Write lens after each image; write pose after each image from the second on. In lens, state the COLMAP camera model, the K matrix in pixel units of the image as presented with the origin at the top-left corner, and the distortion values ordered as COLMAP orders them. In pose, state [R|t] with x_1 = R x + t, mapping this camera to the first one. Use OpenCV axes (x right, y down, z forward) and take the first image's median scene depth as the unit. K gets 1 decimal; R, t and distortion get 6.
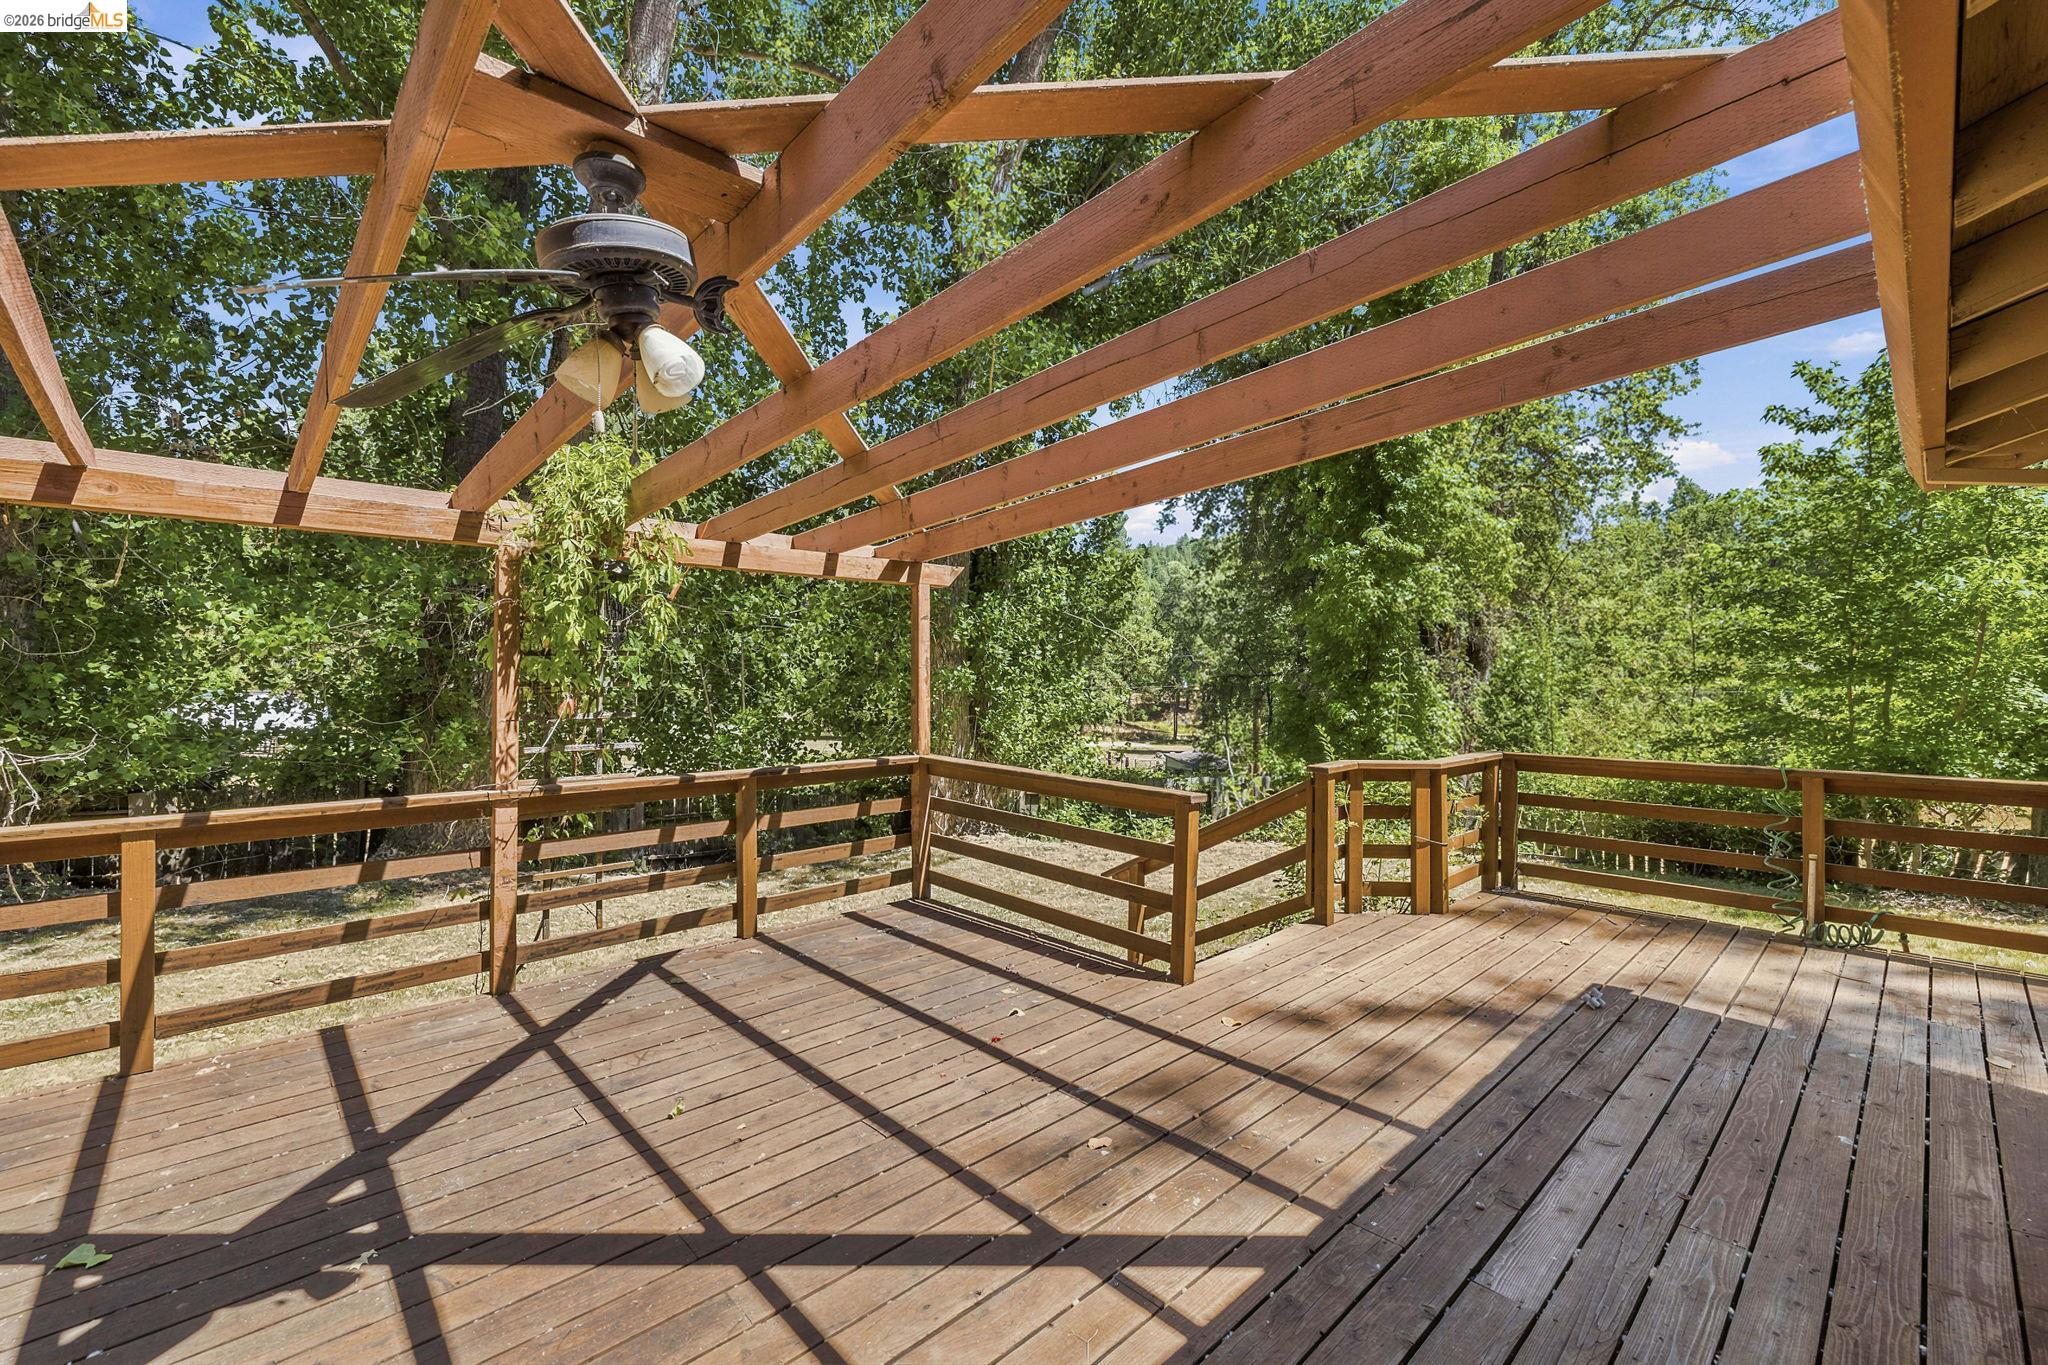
lens RADIAL K [[862.1, 0, 1029.6], [0, 862.1, 678.8], [0, 0, 1]] dist [0.001165, -0.000656]
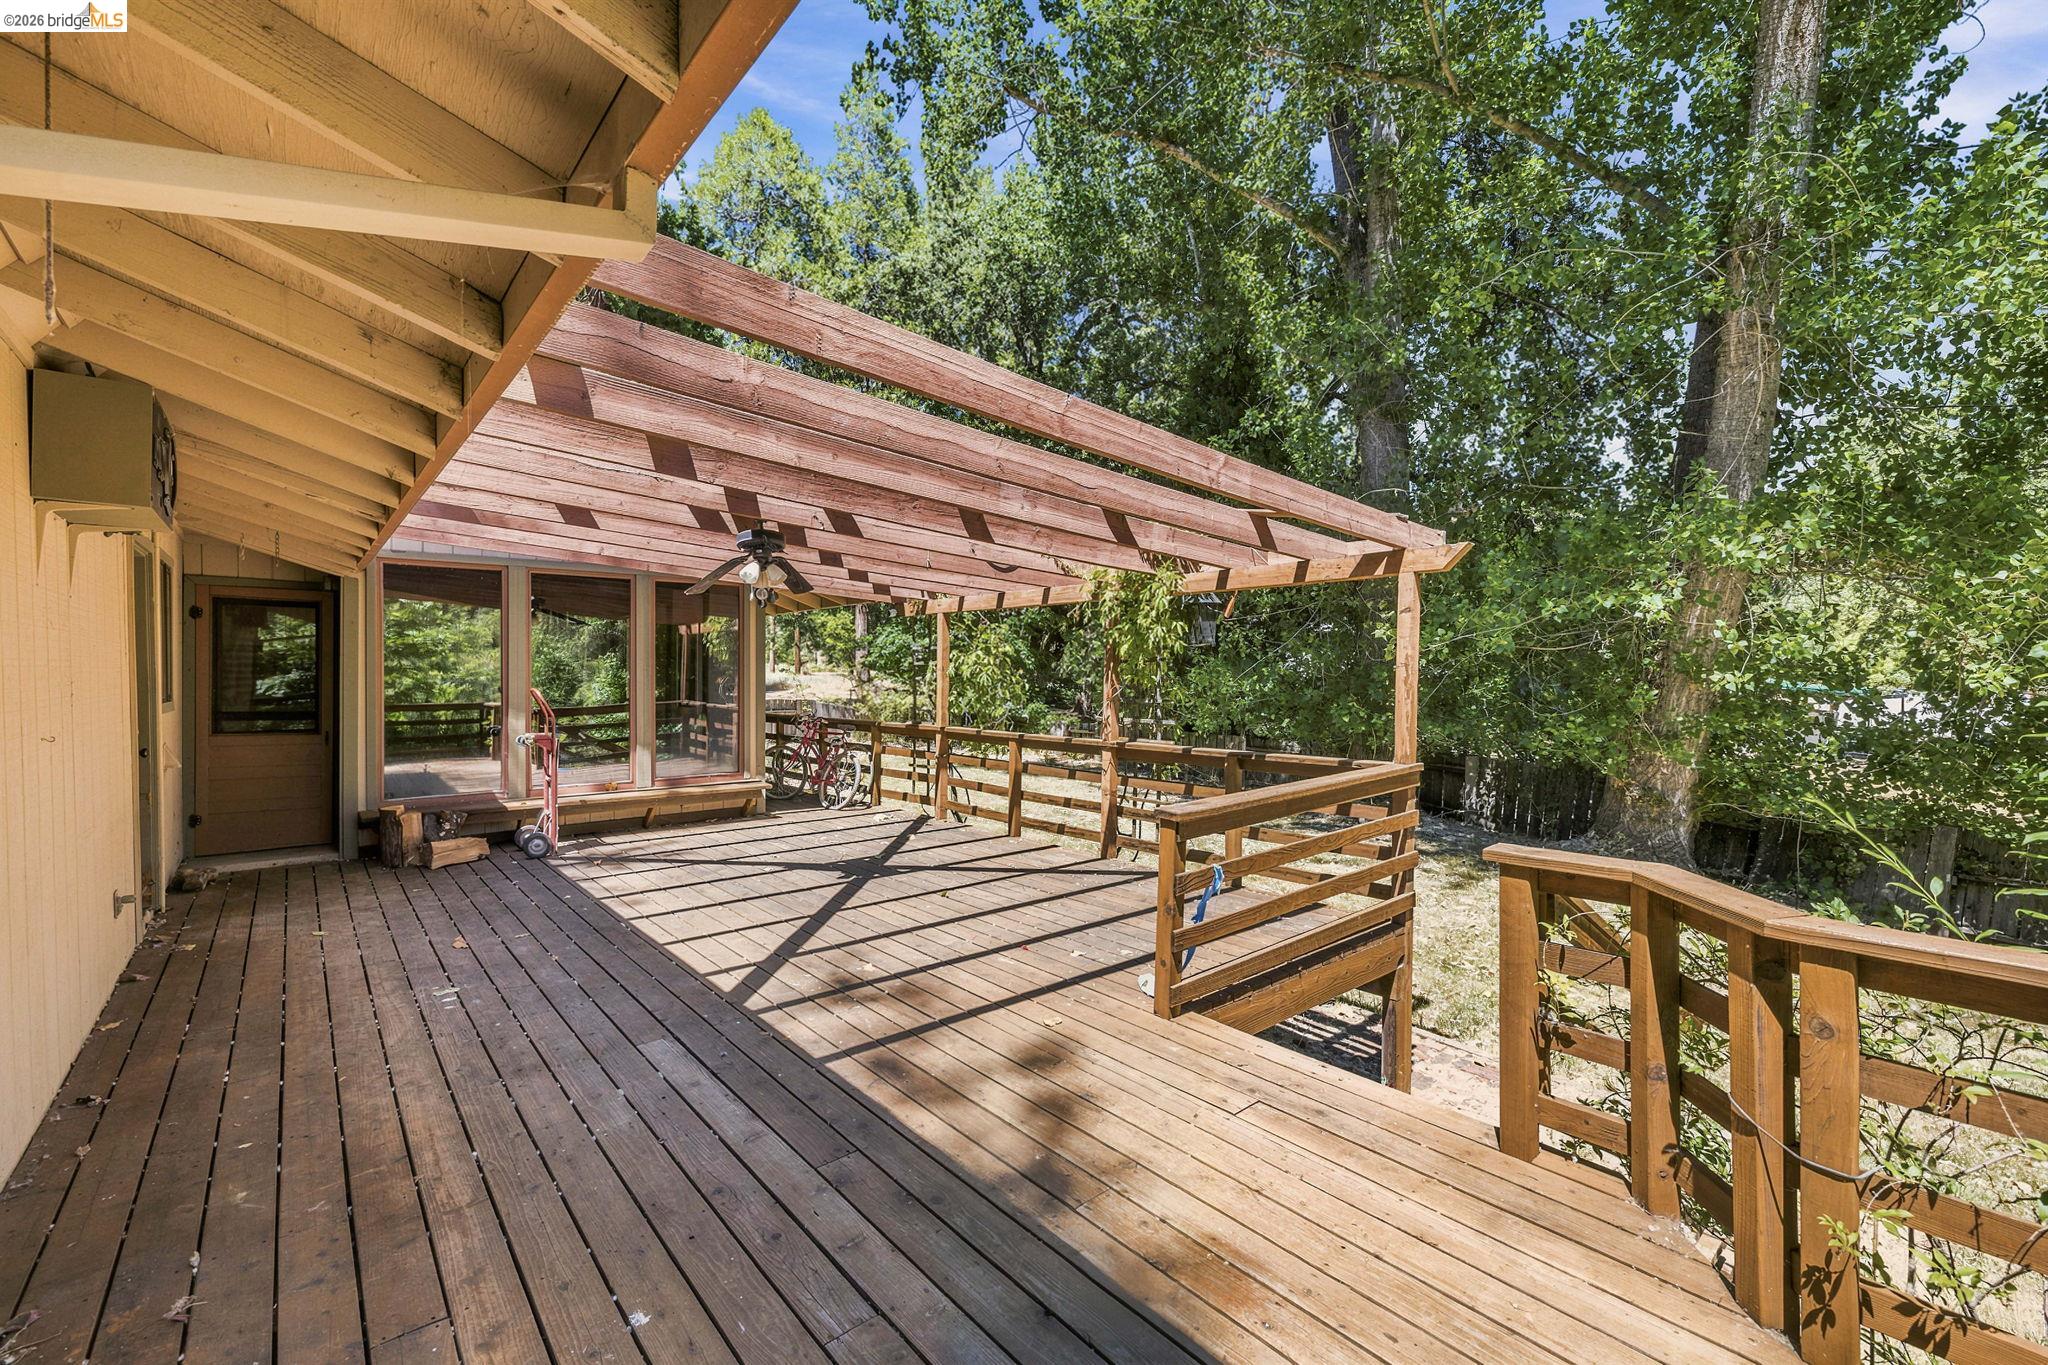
lens RADIAL K [[862.1, 0, 1012.6], [0, 862.1, 671.7], [0, 0, 1]] dist [0.001165, -0.000656]
pose [[-0.061260, -0.000585, -0.998122, 1.771599], [-0.004435, 0.999990, -0.000314, -0.011799], [0.998112, 0.004407, -0.061261, 1.453391]]
